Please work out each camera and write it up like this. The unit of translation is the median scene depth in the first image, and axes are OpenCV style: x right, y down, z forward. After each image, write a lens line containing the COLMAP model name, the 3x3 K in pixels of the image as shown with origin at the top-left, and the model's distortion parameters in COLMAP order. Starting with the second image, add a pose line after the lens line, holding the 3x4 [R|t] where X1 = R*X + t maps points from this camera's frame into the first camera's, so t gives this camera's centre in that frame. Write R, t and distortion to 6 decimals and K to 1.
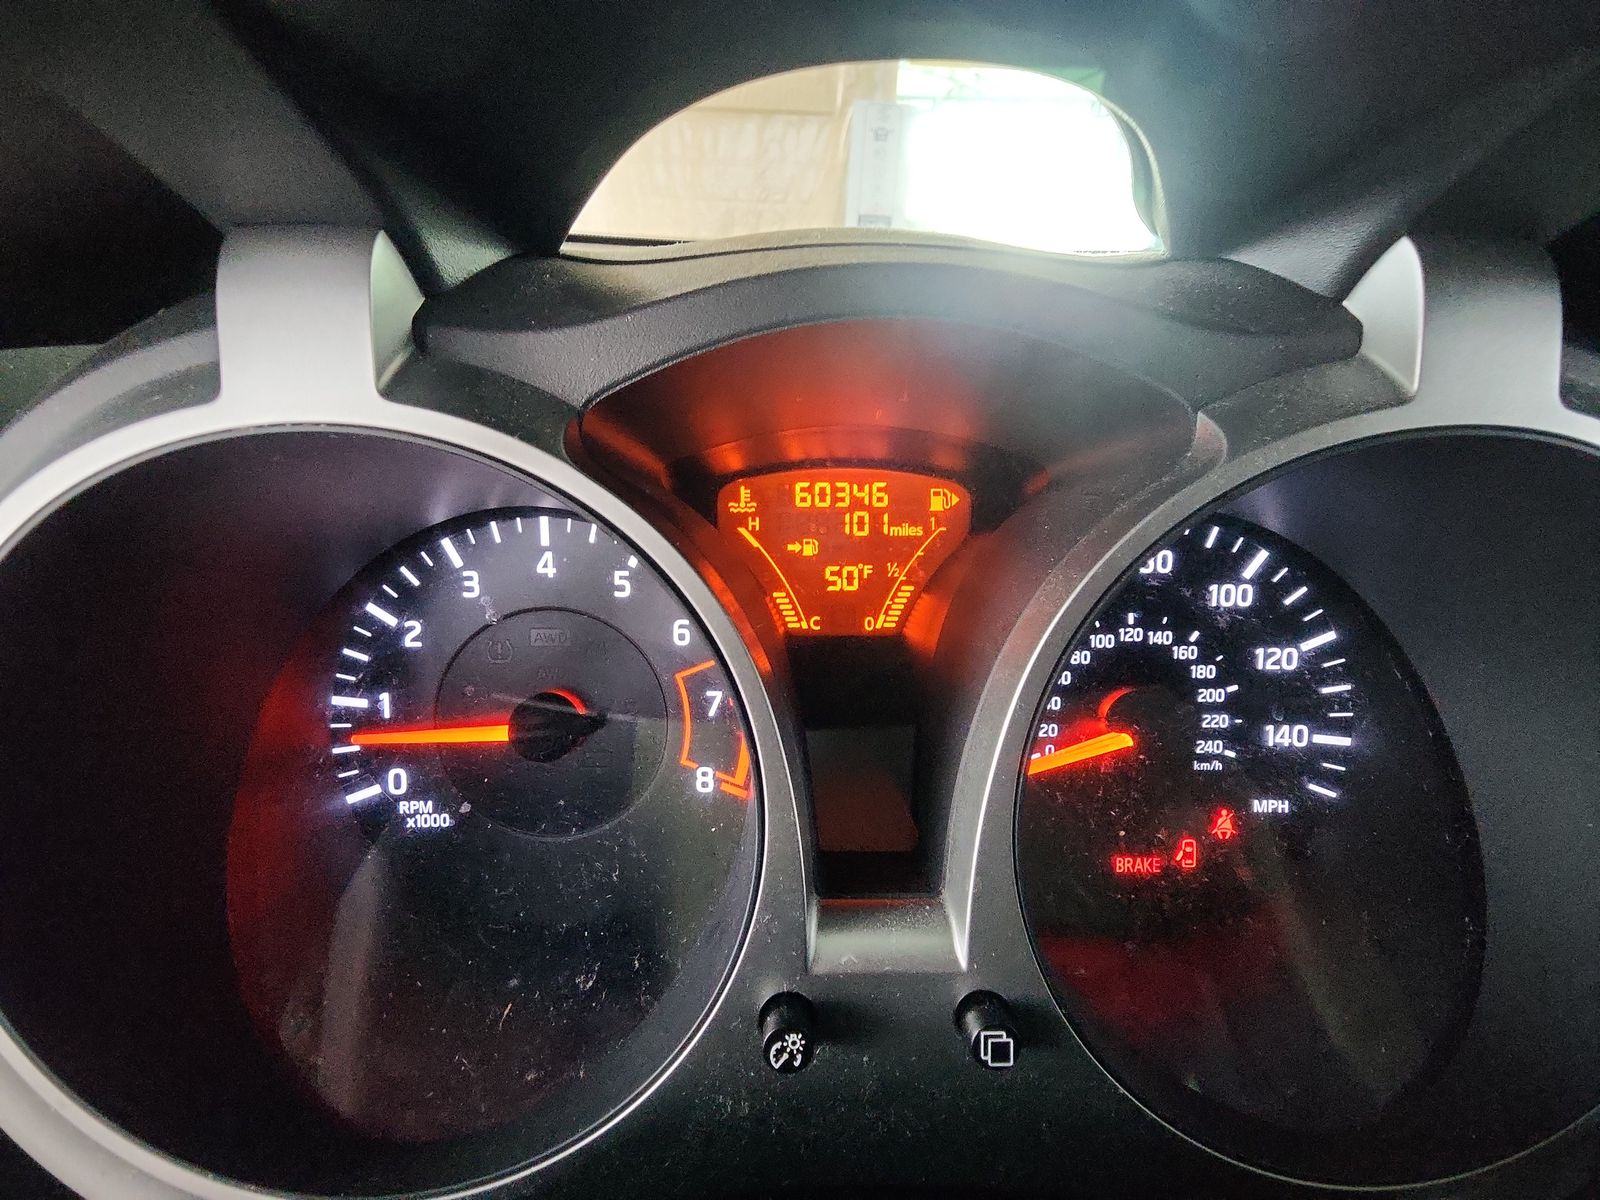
lens RADIAL K [[647.0, 0, 796.7], [0, 647.0, 597.4], [0, 0, 1]] dist [0.001841, -0.000720]
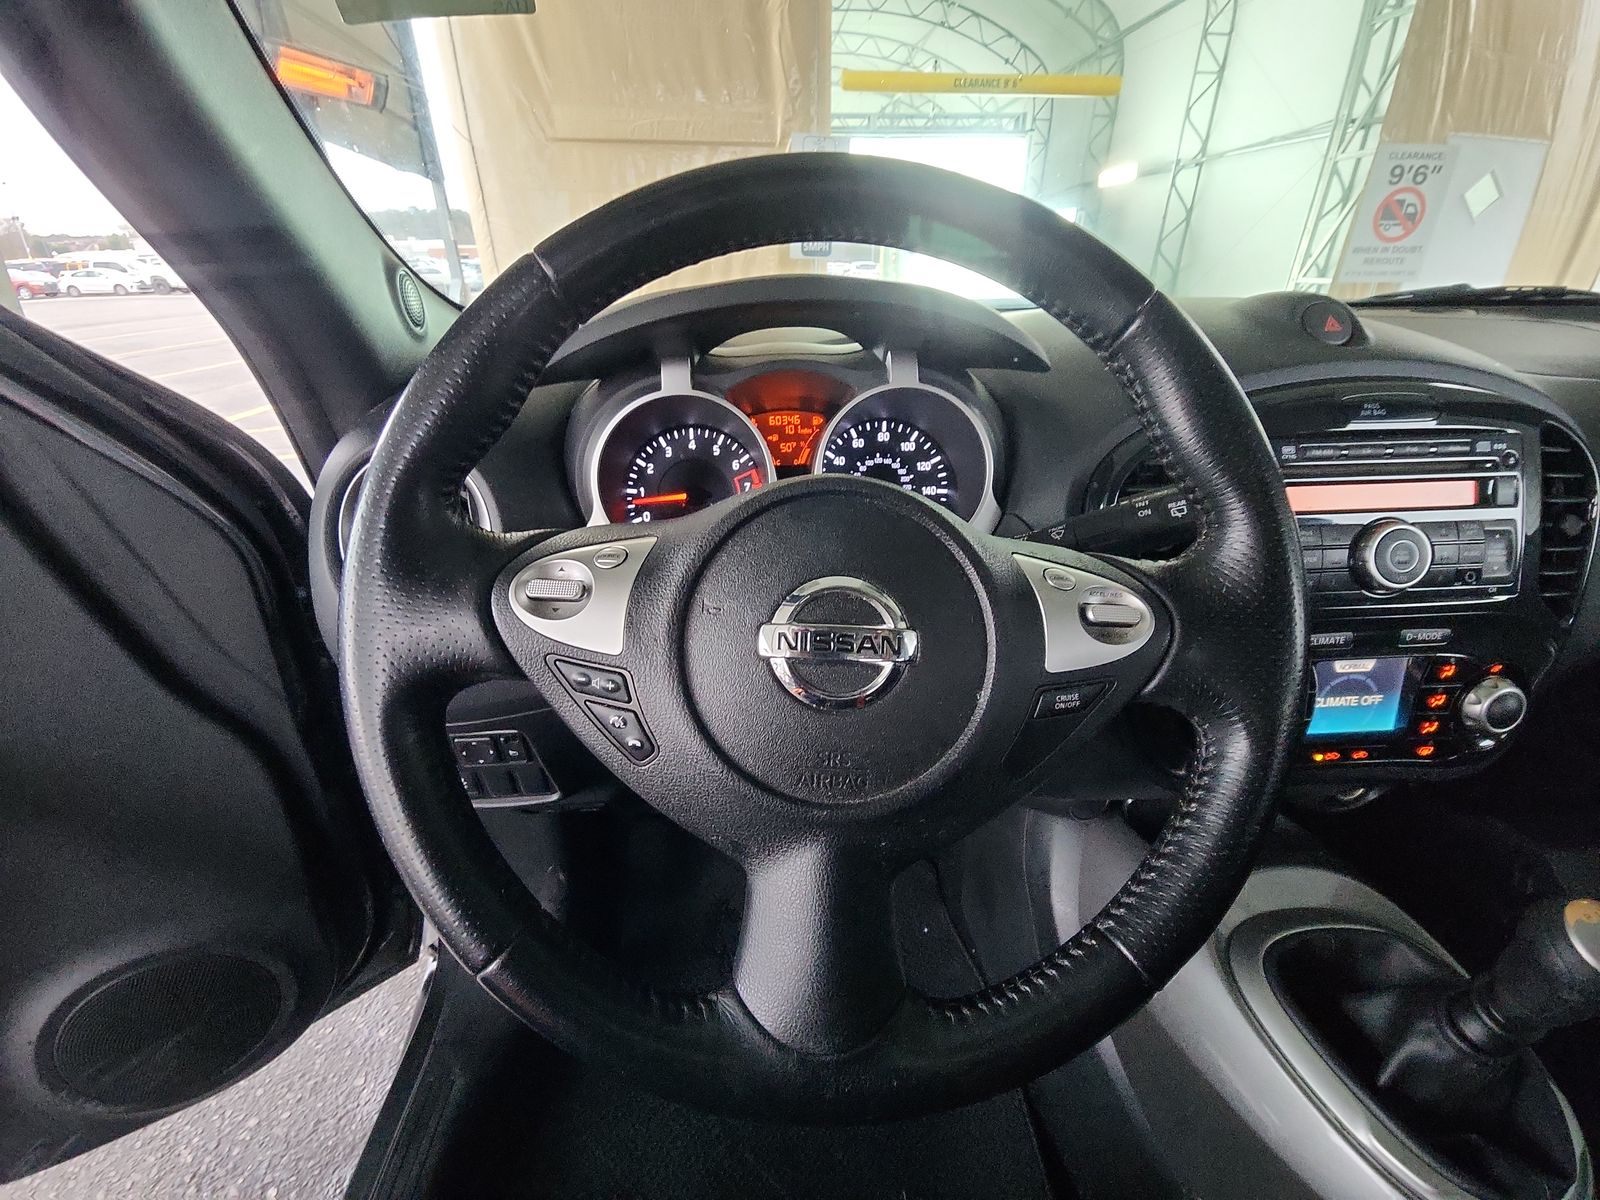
lens RADIAL K [[647.0, 0, 804.5], [0, 647.0, 605.6], [0, 0, 1]] dist [0.001841, -0.000720]
pose [[0.996565, -0.054805, 0.062092, -0.077746], [0.054659, 0.998497, 0.004046, 0.734749], [-0.062220, -0.000638, 0.998062, -2.140414]]
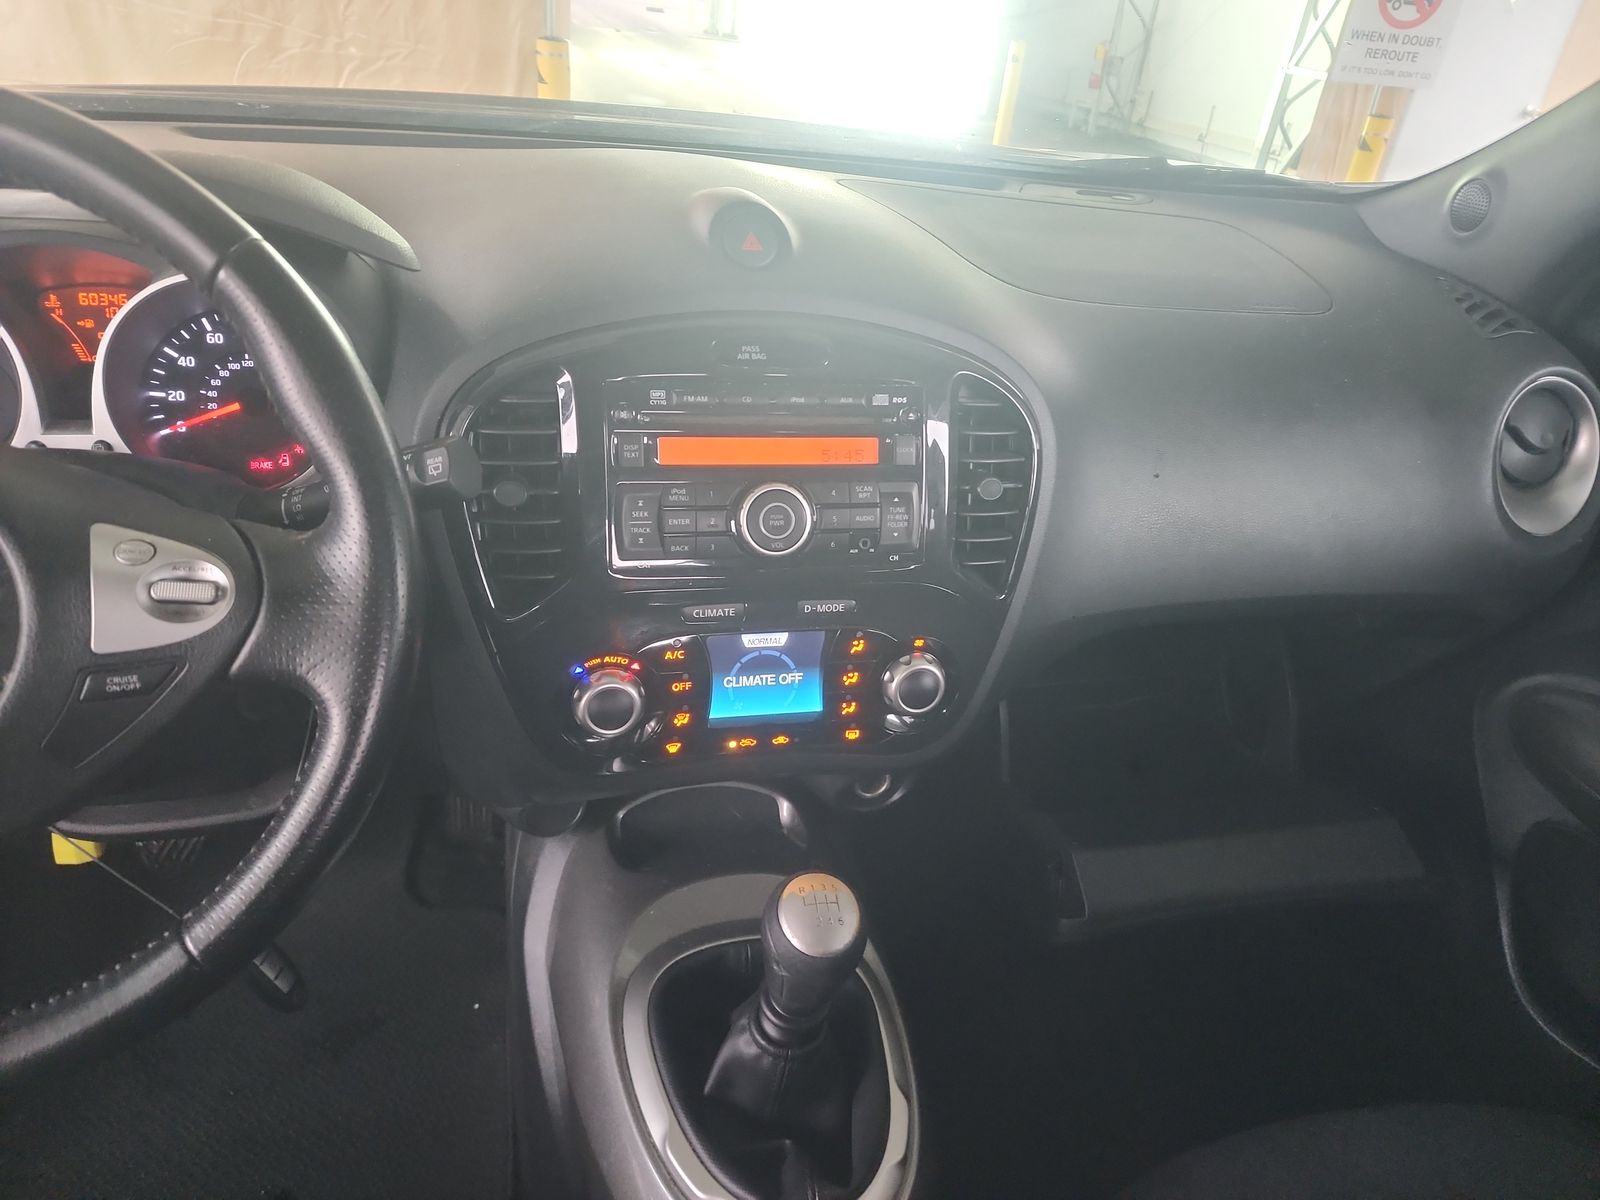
lens RADIAL K [[1051.1, 0, 798.1], [0, 1051.1, 594.4], [0, 0, 1]] dist [0.023850, -0.004877]
pose [[0.963626, -0.050604, 0.262422, 1.393047], [0.032821, 0.996885, 0.071714, 0.682720], [-0.265233, -0.060492, 0.962285, -3.273038]]
